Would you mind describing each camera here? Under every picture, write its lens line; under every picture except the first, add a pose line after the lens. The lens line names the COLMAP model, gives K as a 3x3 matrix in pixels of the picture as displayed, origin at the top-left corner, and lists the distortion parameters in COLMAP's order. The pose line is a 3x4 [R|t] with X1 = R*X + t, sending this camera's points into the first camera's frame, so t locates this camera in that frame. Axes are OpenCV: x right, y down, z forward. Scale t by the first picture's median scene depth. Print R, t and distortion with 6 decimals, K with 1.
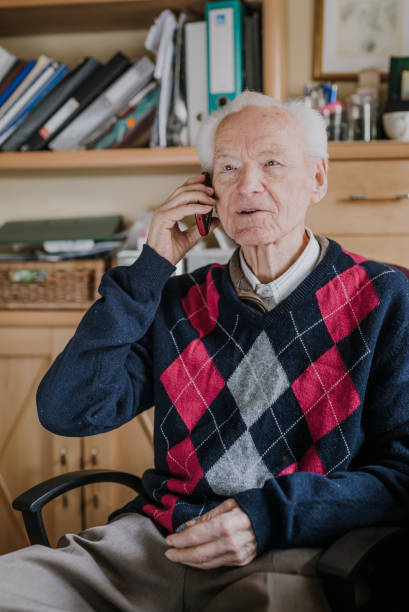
lens RADIAL K [[951.3, 0, 204.5], [0, 951.3, 306.0], [0, 0, 1]] dist [-0.030214, 0.274945]
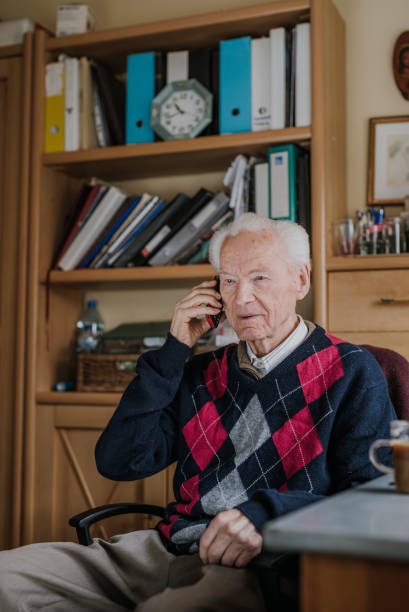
lens RADIAL K [[951.3, 0, 204.5], [0, 951.3, 306.0], [0, 0, 1]] dist [-0.030214, 0.274945]
pose [[0.973028, -0.004854, -0.230635, 0.288806], [-0.026512, 0.990801, -0.132705, 0.079119], [0.229157, 0.135240, 0.963949, -0.282035]]
